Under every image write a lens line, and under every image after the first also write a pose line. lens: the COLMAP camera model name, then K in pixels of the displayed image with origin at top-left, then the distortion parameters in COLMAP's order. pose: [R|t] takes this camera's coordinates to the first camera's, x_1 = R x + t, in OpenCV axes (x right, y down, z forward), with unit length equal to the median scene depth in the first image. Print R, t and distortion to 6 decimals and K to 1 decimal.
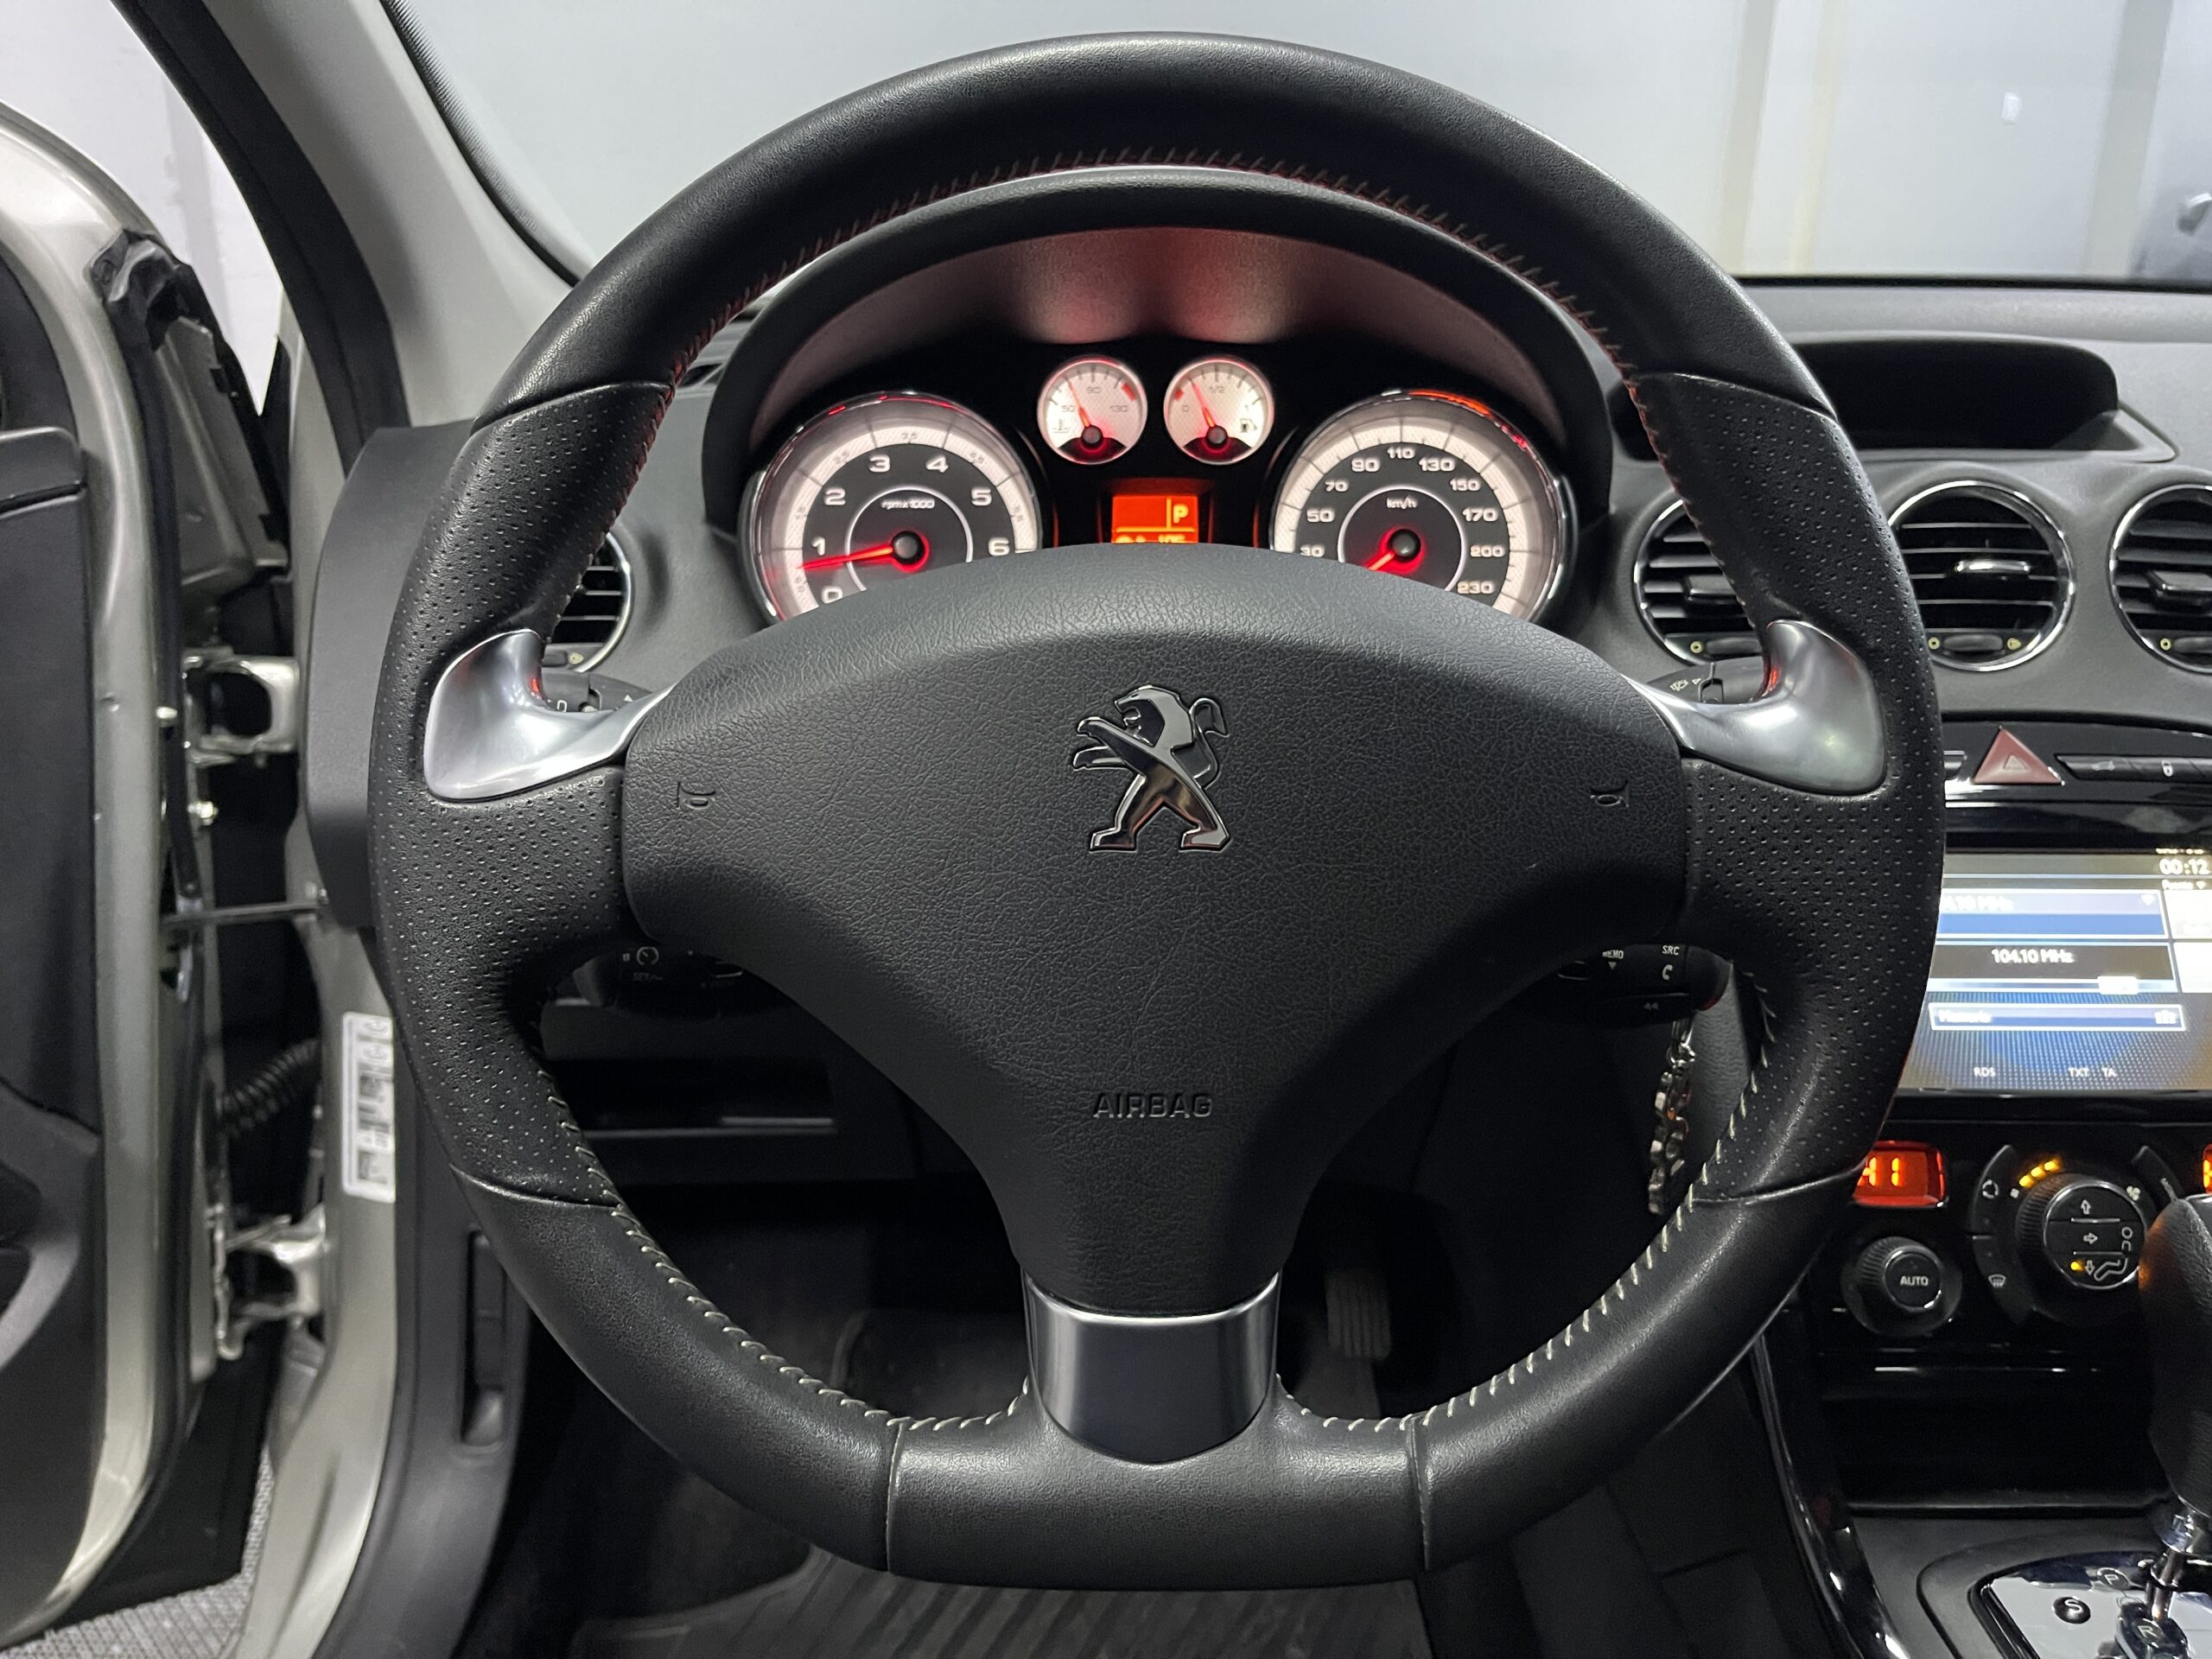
lens RADIAL K [[1689.7, 0, 1103.0], [0, 1689.7, 832.0], [0, 0, 1]] dist [0.027289, -0.043114]
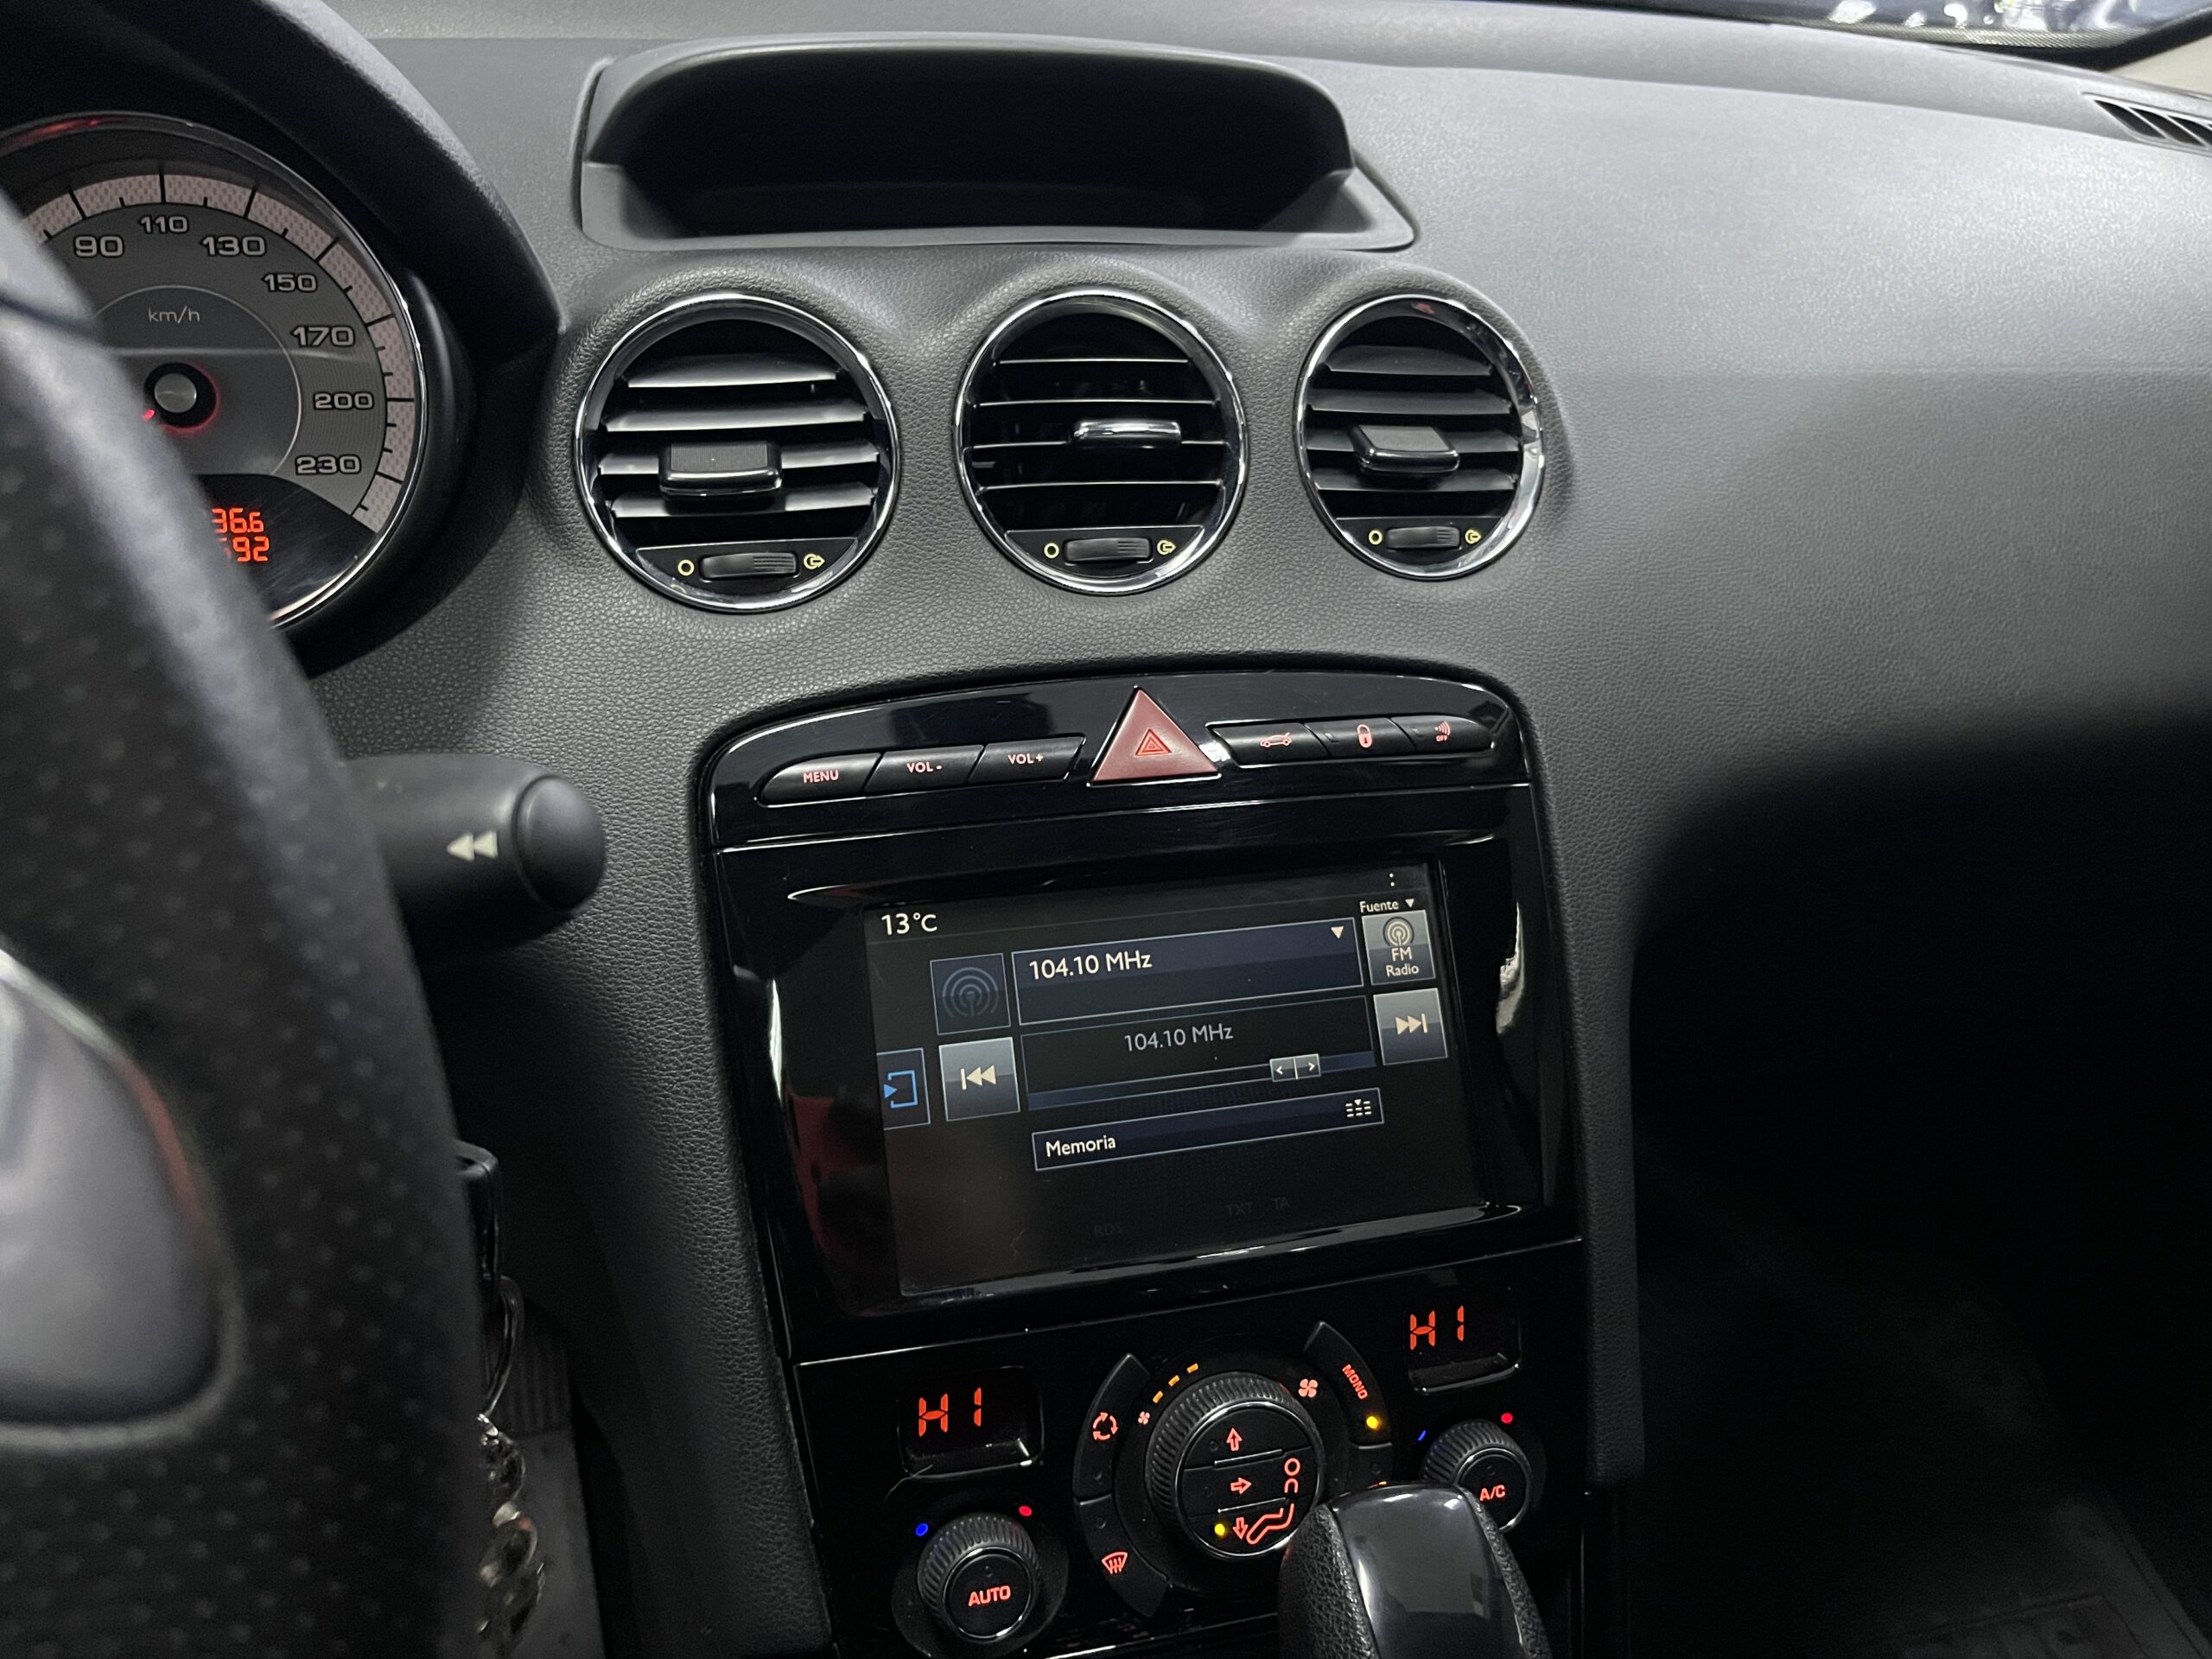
lens RADIAL K [[1689.7, 0, 1107.0], [0, 1689.7, 825.4], [0, 0, 1]] dist [0.027289, -0.043114]
pose [[0.955822, -0.087835, 0.280516, 0.276907], [0.042811, 0.985733, 0.162779, -0.096726], [-0.290811, -0.143579, 0.945946, 0.316959]]
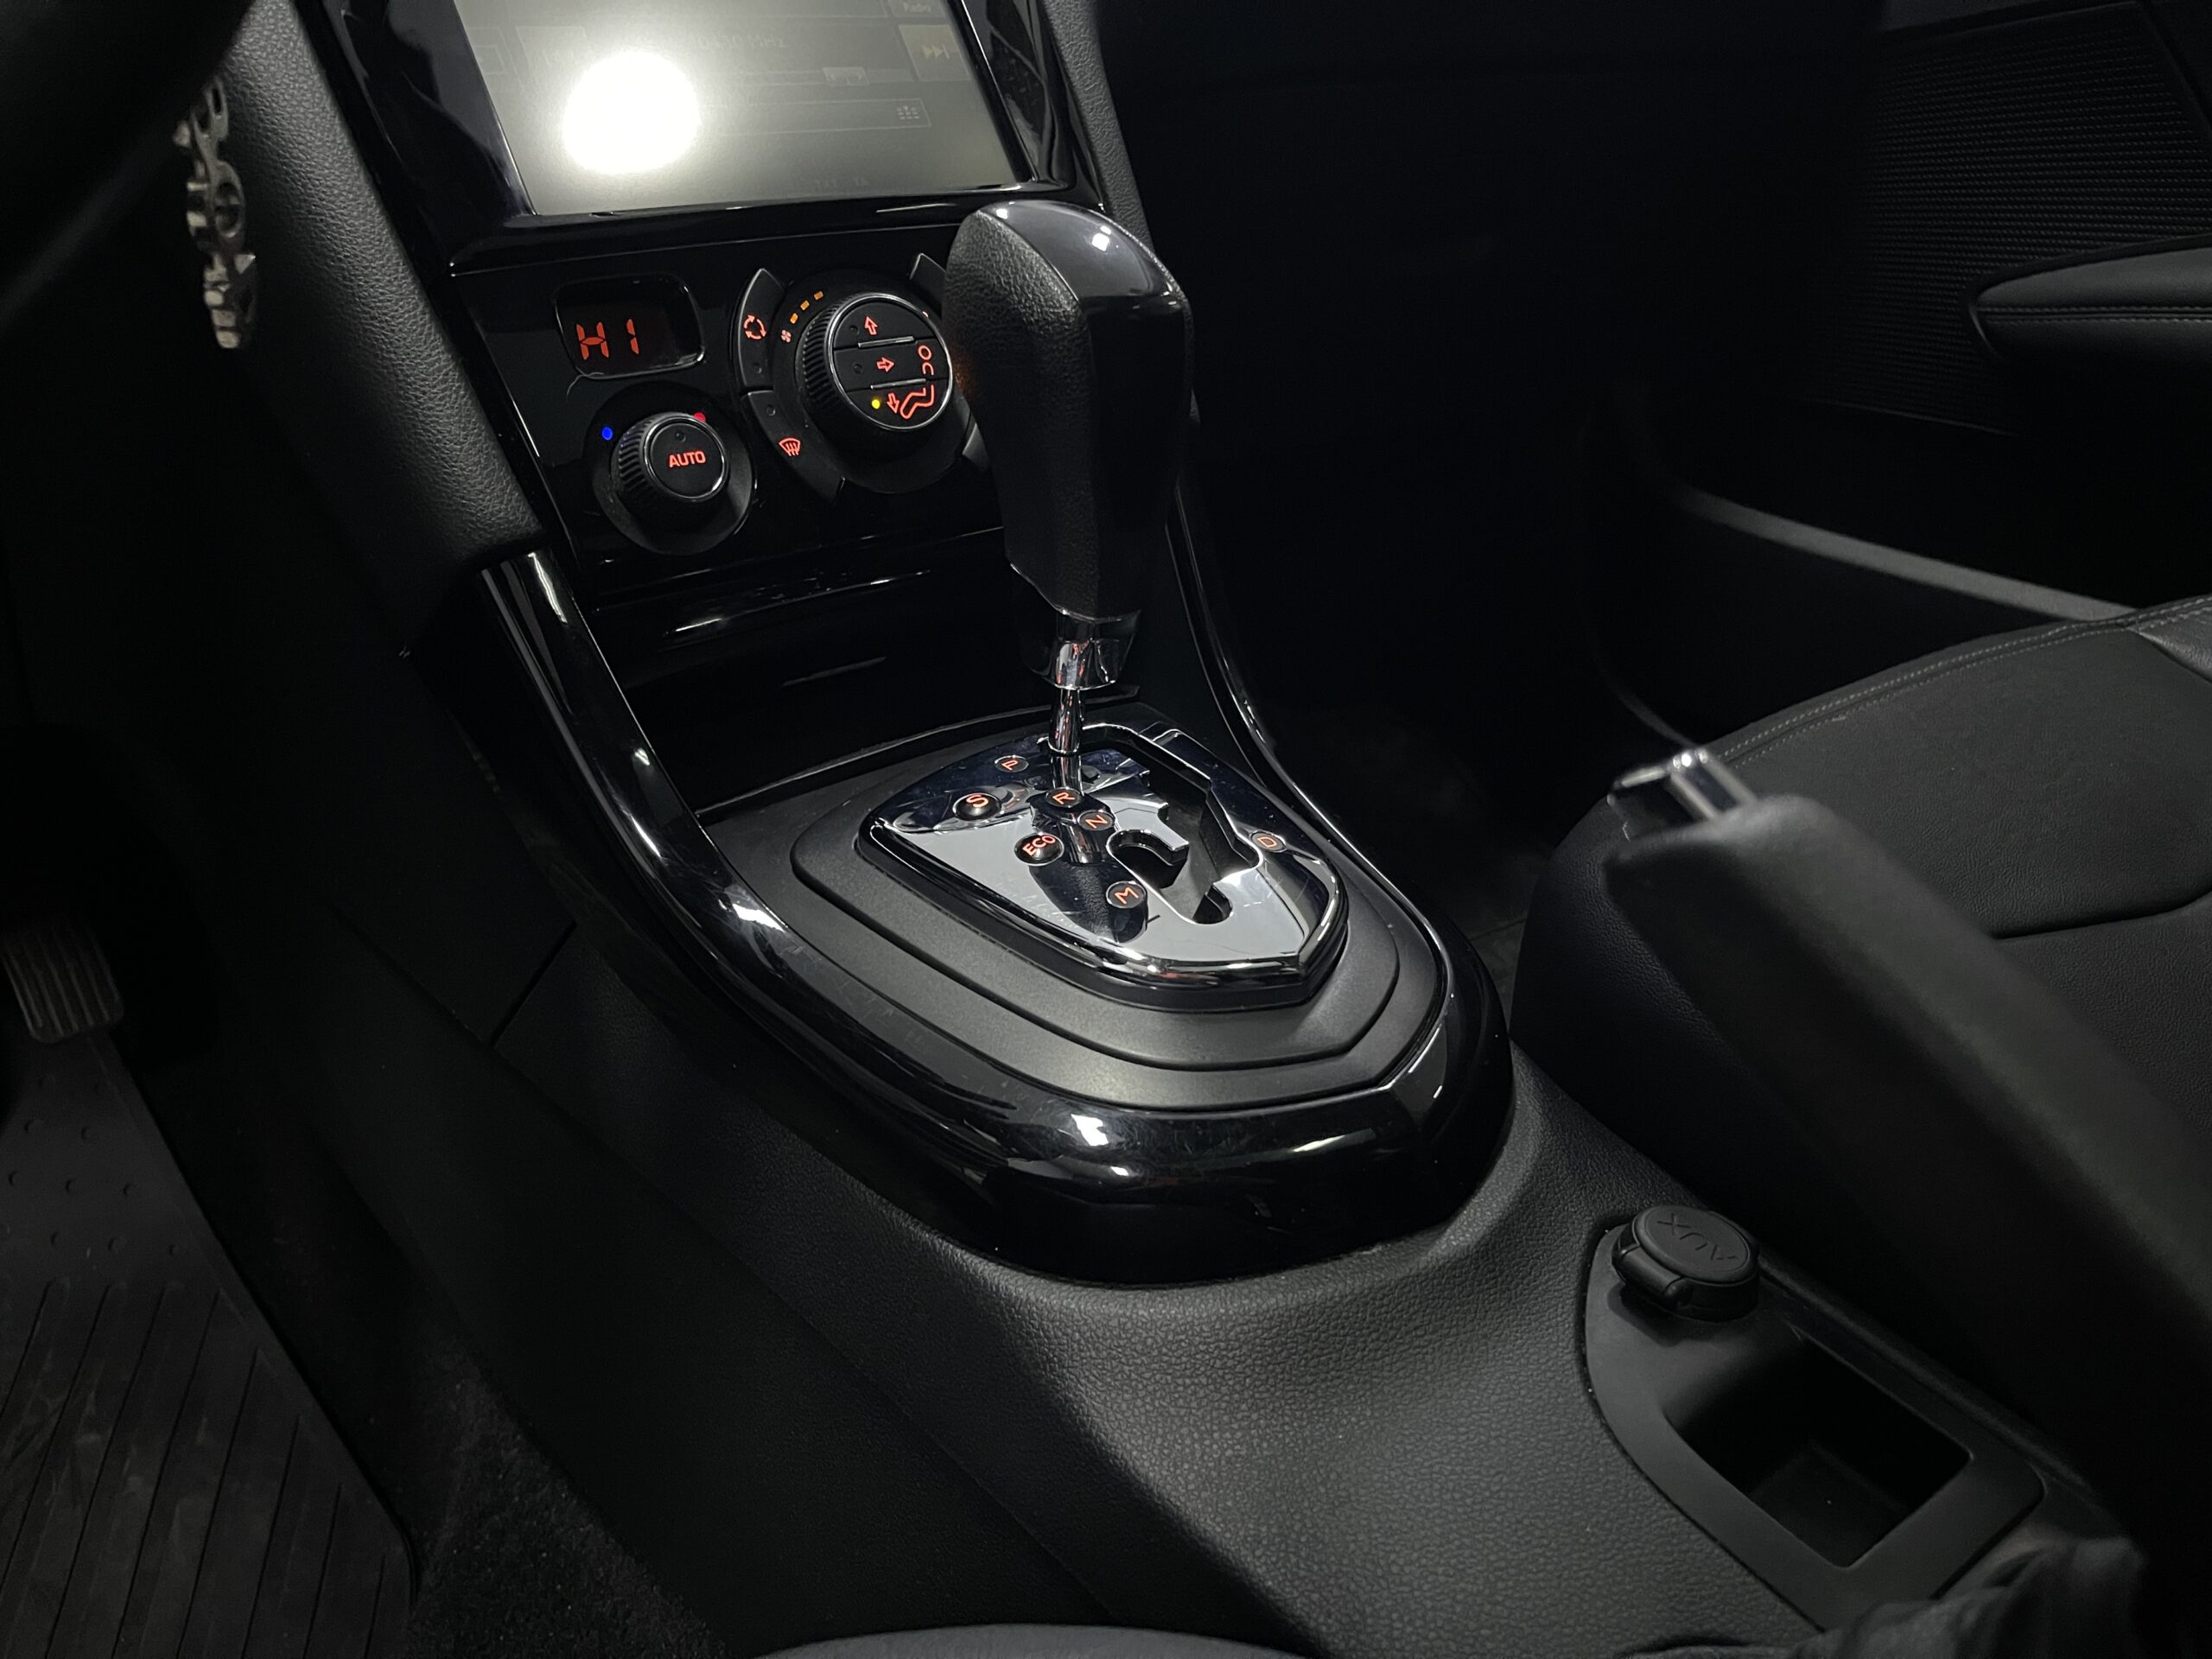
lens RADIAL K [[1689.7, 0, 1105.1], [0, 1689.7, 829.0], [0, 0, 1]] dist [0.027289, -0.043114]
pose [[0.771329, -0.275109, 0.573905, 0.126654], [0.201497, 0.960920, 0.189818, 0.237476], [-0.603697, -0.030772, 0.796619, 0.251573]]
